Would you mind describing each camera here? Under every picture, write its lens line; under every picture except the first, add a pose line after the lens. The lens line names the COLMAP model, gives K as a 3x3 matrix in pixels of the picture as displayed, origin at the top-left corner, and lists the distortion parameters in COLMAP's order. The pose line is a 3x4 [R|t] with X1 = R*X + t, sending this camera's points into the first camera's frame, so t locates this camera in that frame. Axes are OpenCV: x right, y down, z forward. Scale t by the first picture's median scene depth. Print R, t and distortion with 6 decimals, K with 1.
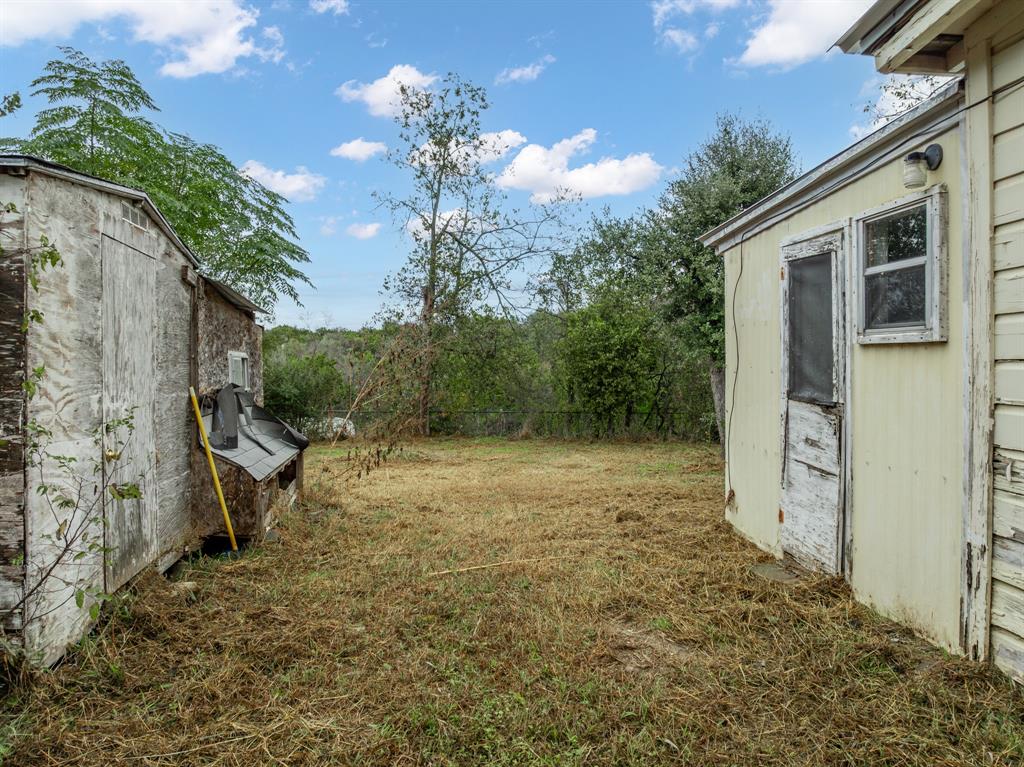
lens RADIAL K [[719.2, 0, 519.9], [0, 719.2, 387.5], [0, 0, 1]] dist [-0.023617, 0.006272]
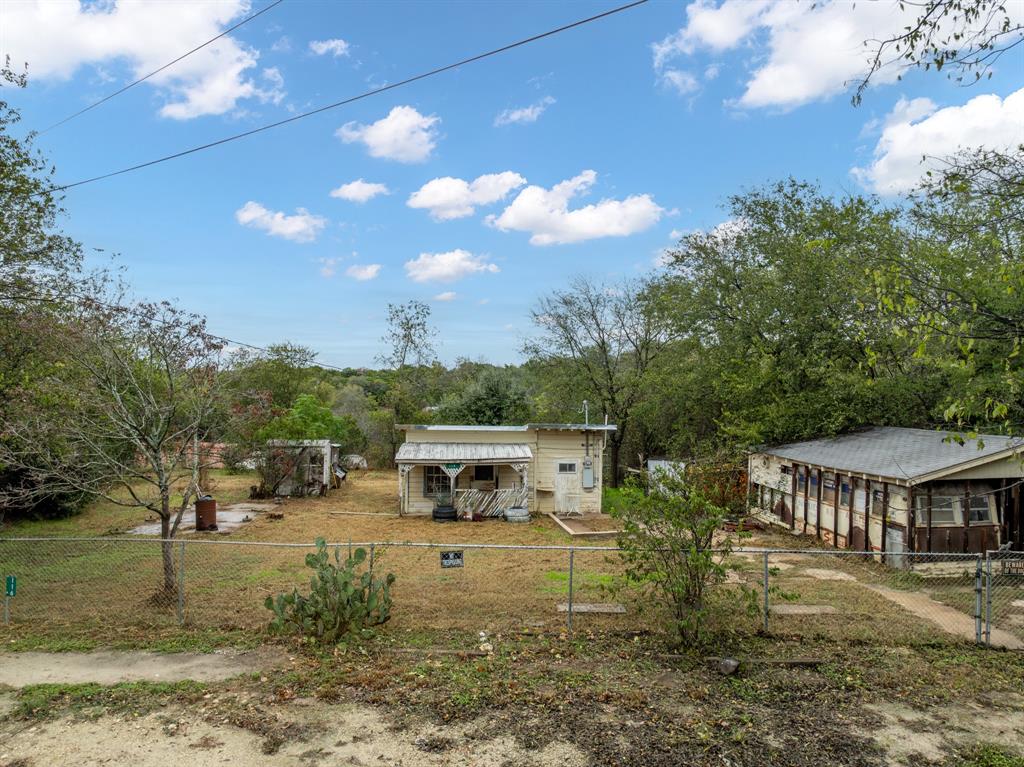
lens RADIAL K [[719.2, 0, 514.1], [0, 719.2, 391.0], [0, 0, 1]] dist [-0.023617, 0.006272]
pose [[0.999016, 0.019597, -0.039779, 0.337044], [-0.021152, 0.999013, -0.039058, -0.101756], [0.038974, 0.039861, 0.998445, -1.273269]]
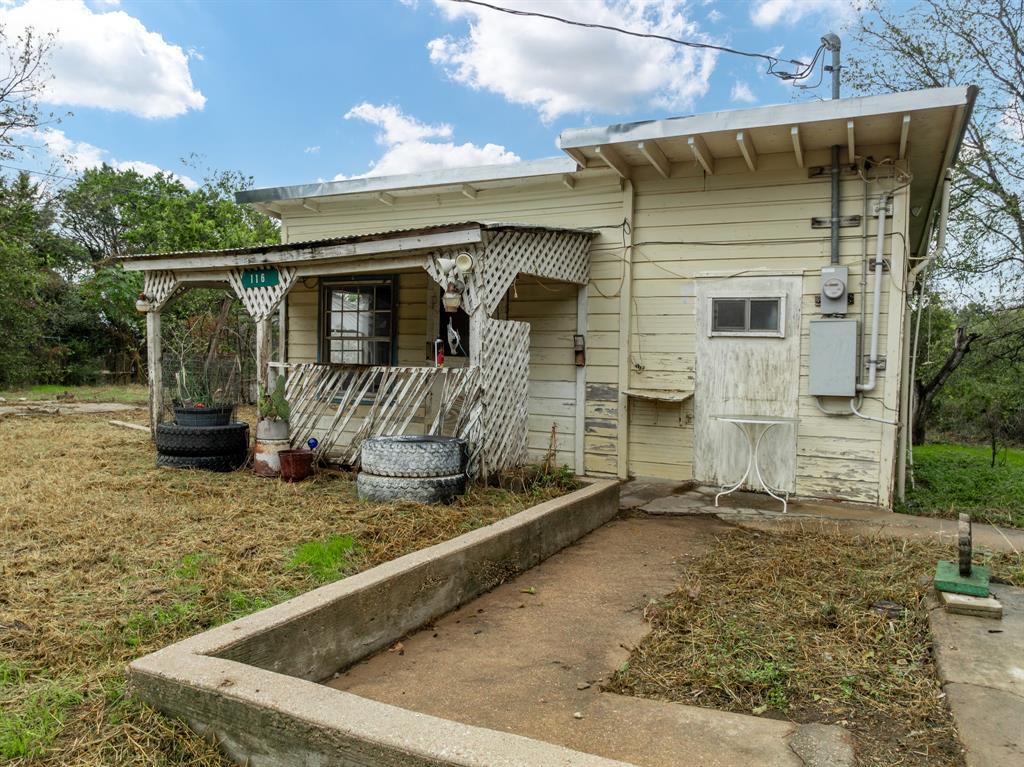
lens RADIAL K [[719.2, 0, 514.1], [0, 719.2, 380.9], [0, 0, 1]] dist [-0.023617, 0.006272]
pose [[0.825341, 0.052672, -0.562172, 0.473929], [-0.051840, 0.998503, 0.017446, 0.006950], [0.562249, 0.014744, 0.826836, -0.356837]]
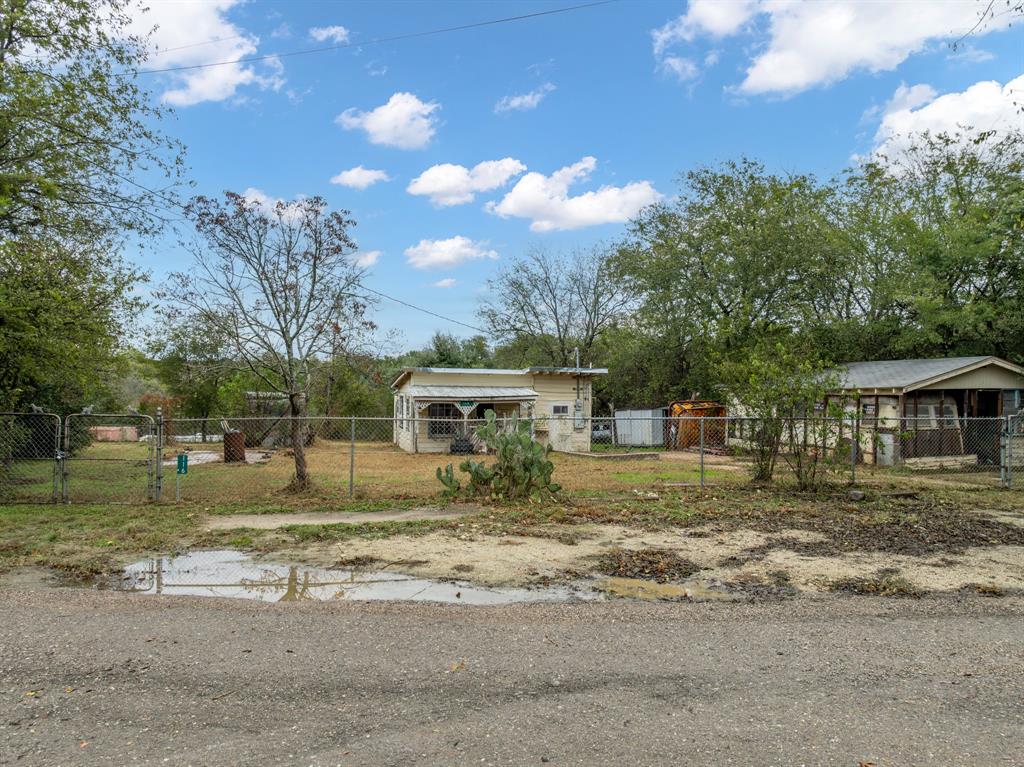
lens RADIAL K [[719.2, 0, 511.6], [0, 719.2, 381.7], [0, 0, 1]] dist [-0.023617, 0.006272]
pose [[0.988859, 0.020854, 0.147387, 0.098713], [-0.013039, 0.998467, -0.053792, -0.000818], [-0.148283, 0.051271, 0.987615, -1.329649]]
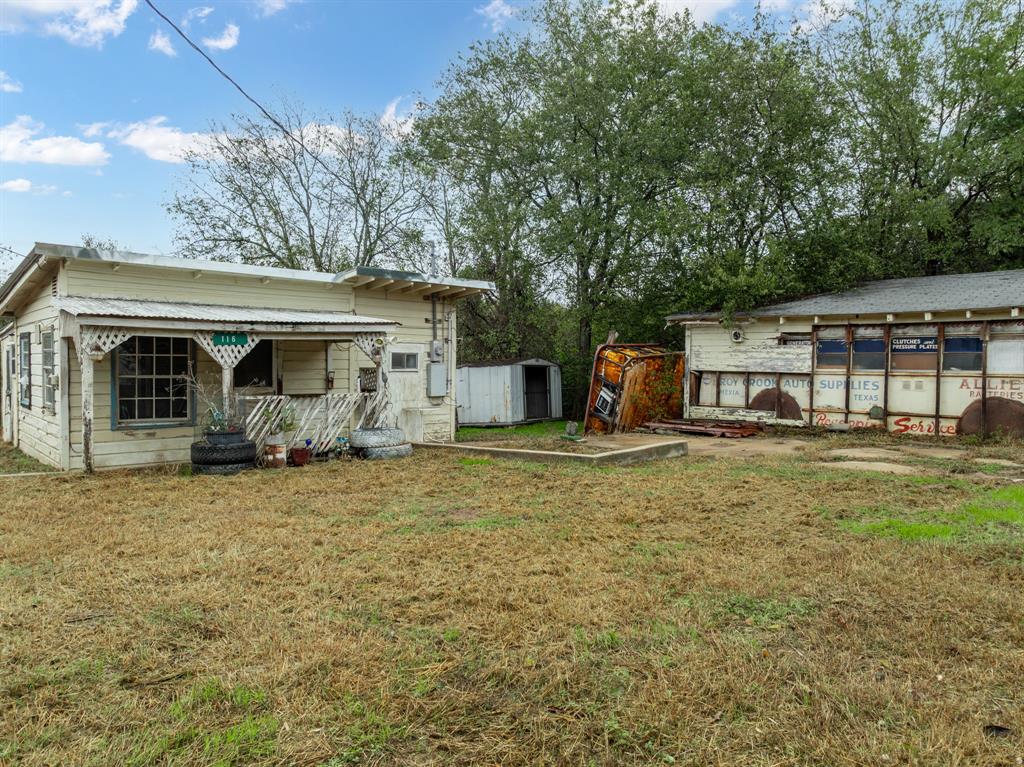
lens RADIAL K [[719.2, 0, 510.9], [0, 719.2, 378.7], [0, 0, 1]] dist [-0.023617, 0.006272]
pose [[0.816771, 0.002879, 0.576954, 0.081724], [0.012395, 0.999669, -0.022536, 0.011001], [-0.576828, 0.025557, 0.816465, -0.637755]]
